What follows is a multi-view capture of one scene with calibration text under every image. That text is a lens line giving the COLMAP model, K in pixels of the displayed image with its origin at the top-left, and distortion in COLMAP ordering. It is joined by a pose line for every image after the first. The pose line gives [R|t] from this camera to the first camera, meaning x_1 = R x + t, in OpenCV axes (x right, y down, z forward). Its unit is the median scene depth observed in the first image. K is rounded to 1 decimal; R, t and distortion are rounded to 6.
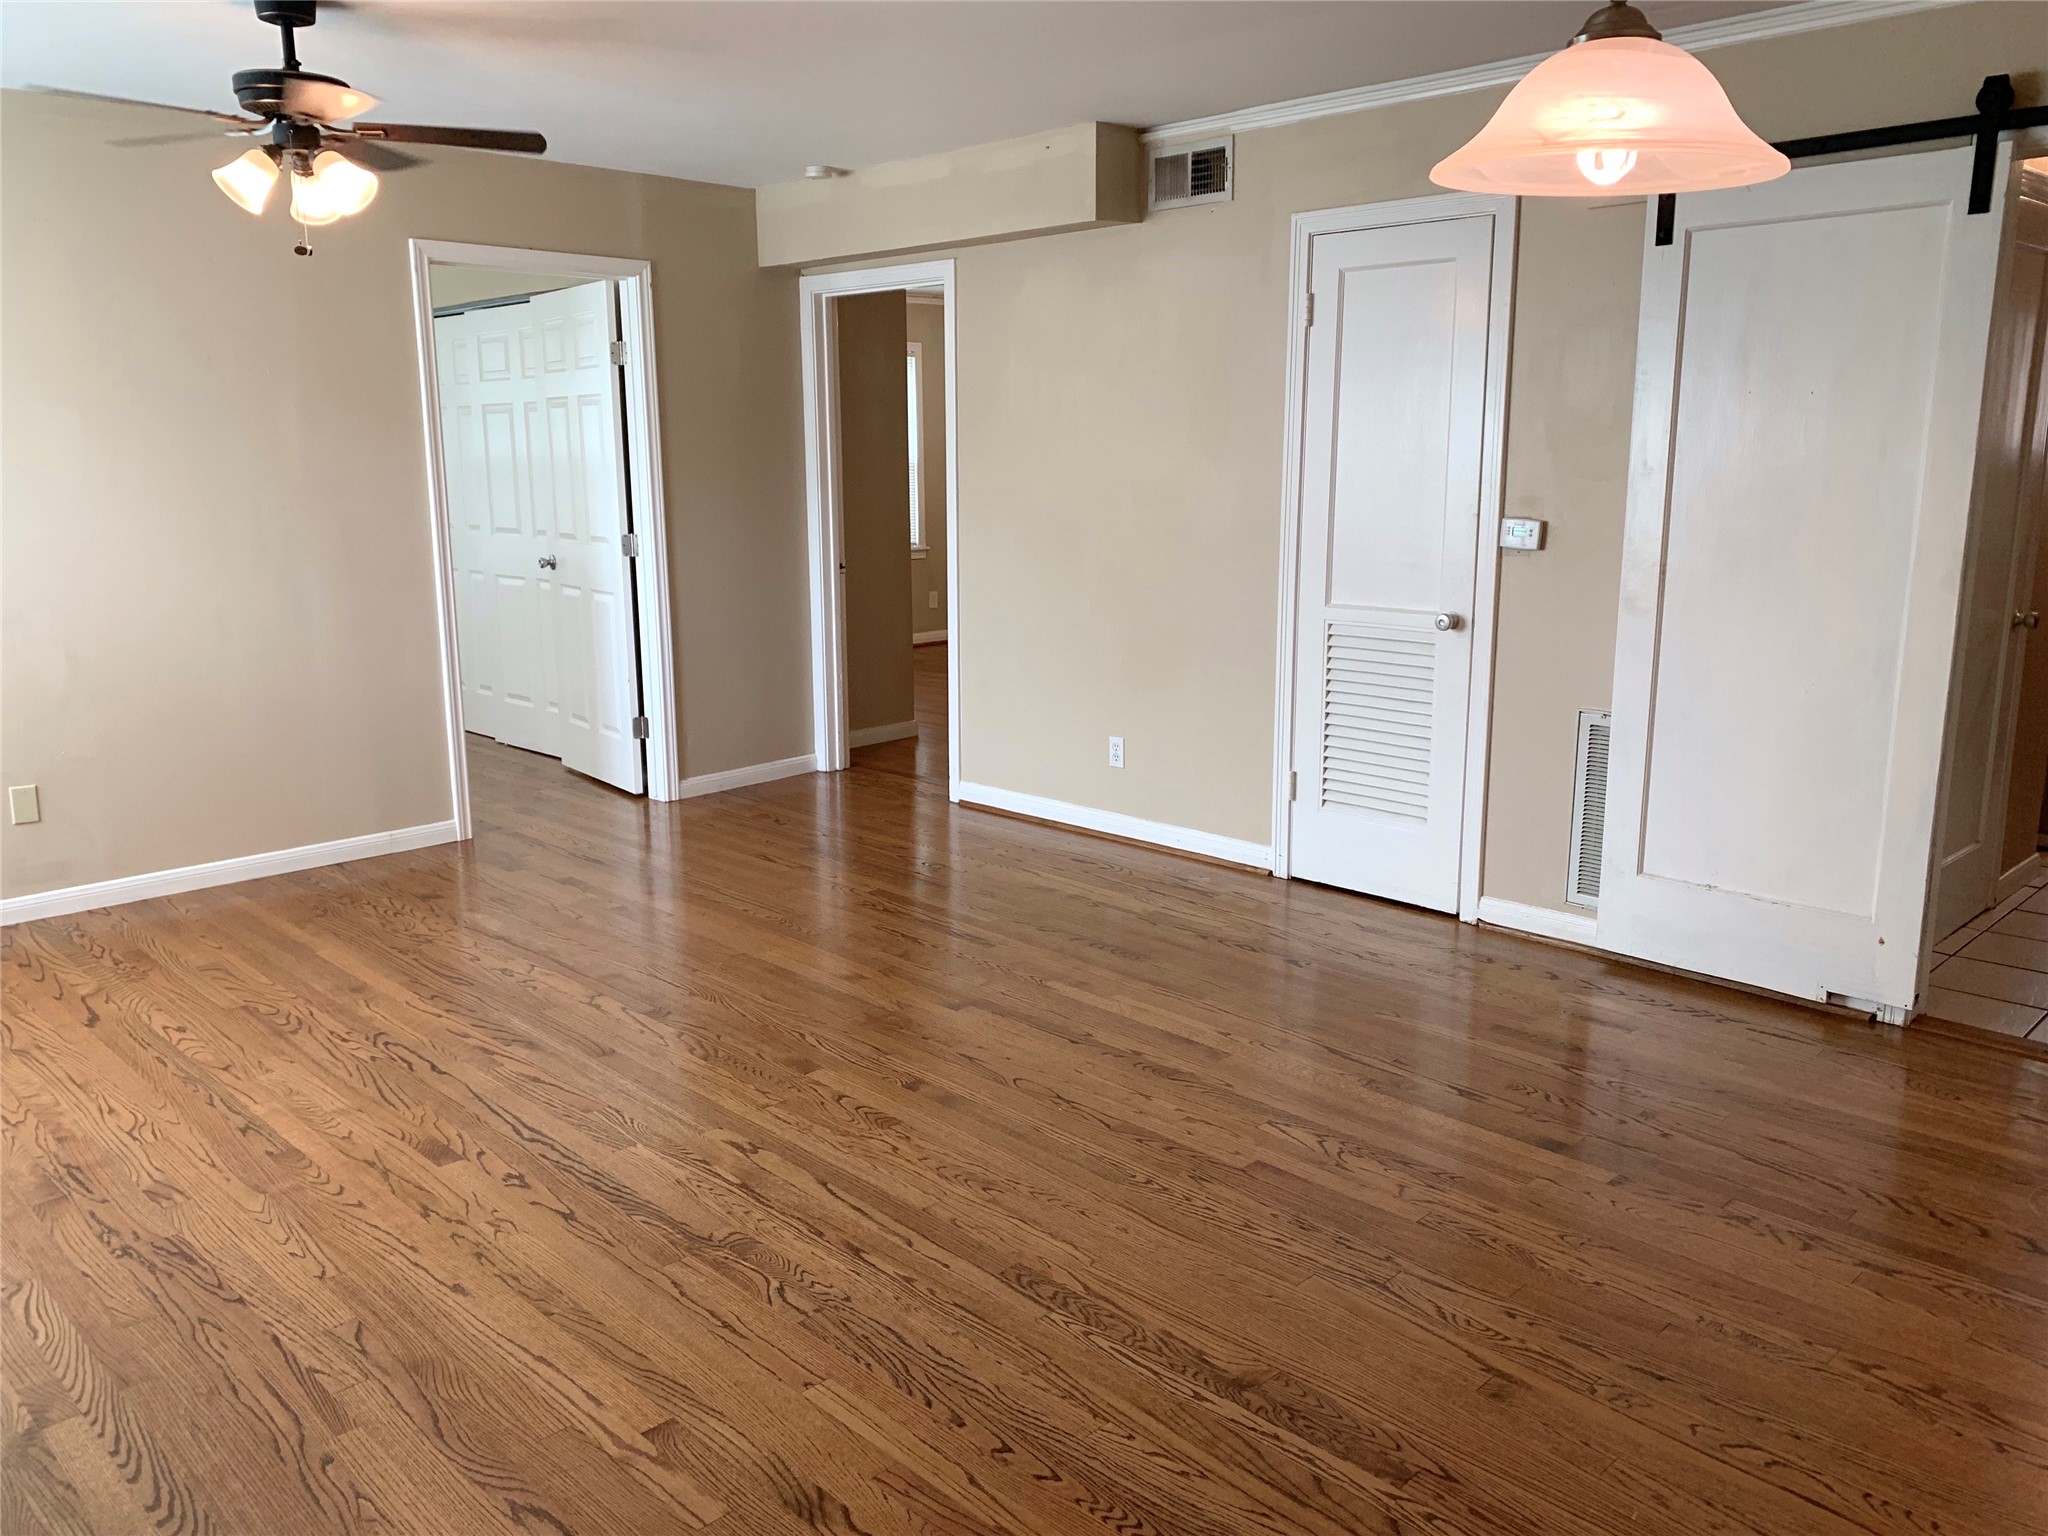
lens RADIAL K [[1585.9, 0, 1024.0], [0, 1585.9, 768.0], [0, 0, 1]] dist [0.029782, -0.005810]
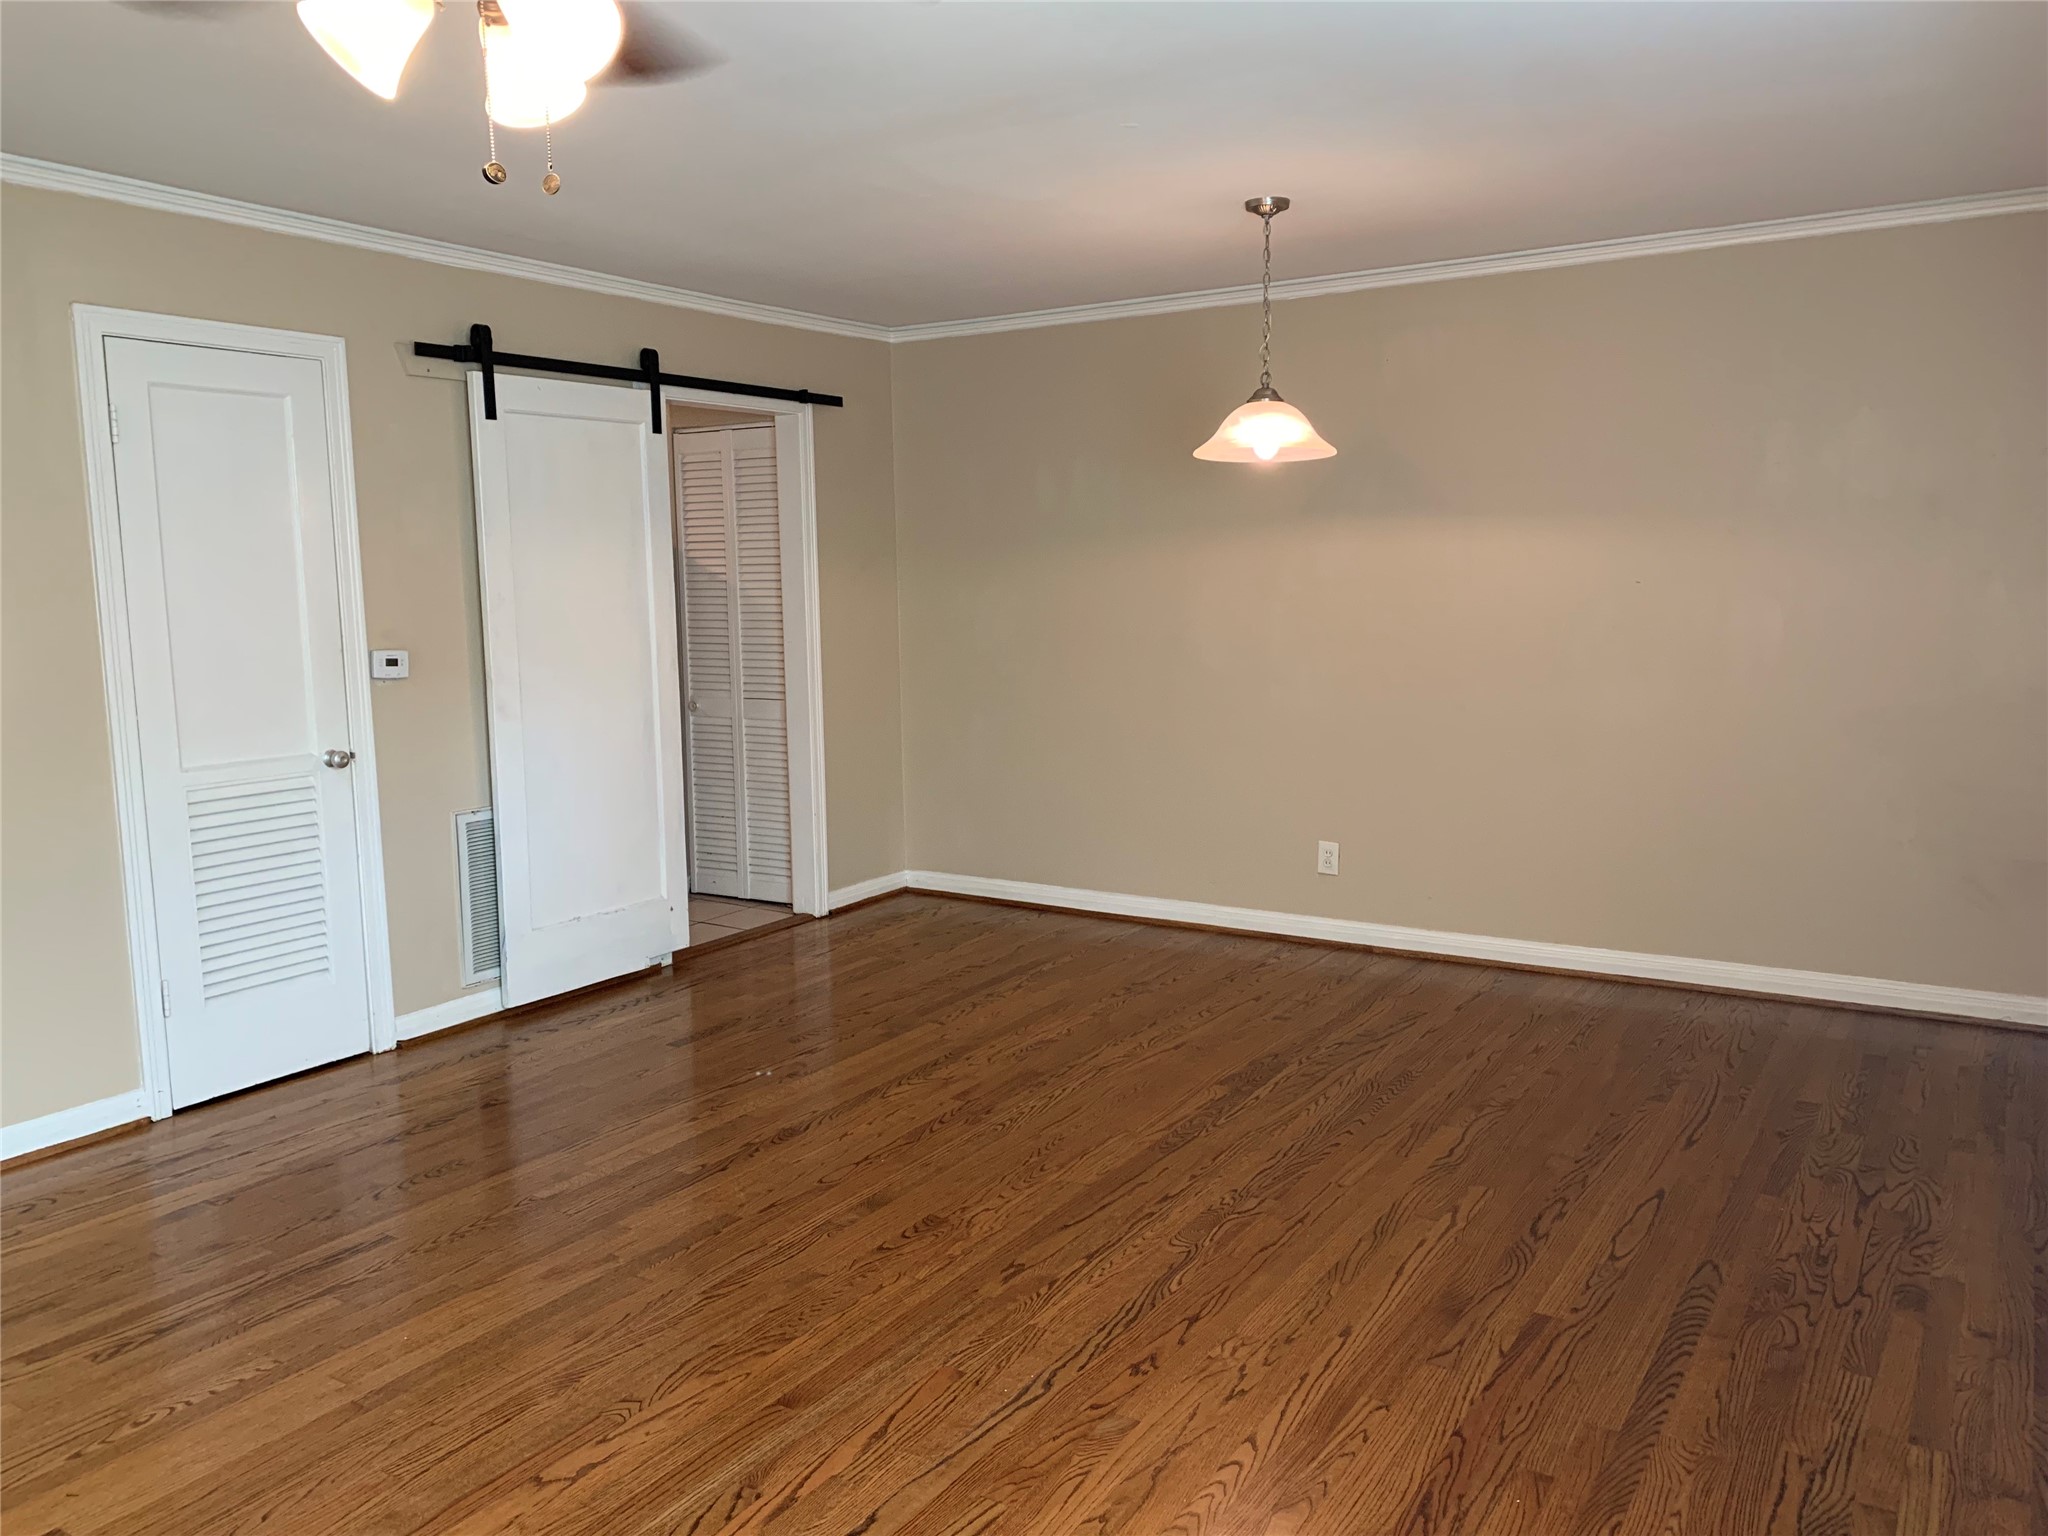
lens RADIAL K [[1562.0, 0, 1019.0], [0, 1562.0, 759.9], [0, 0, 1]] dist [0.021511, -0.004209]
pose [[-0.229273, -0.111615, 0.966941, -1.016135], [0.216977, 0.962547, 0.162556, -0.208707], [-0.948870, 0.247074, -0.196468, 1.047730]]
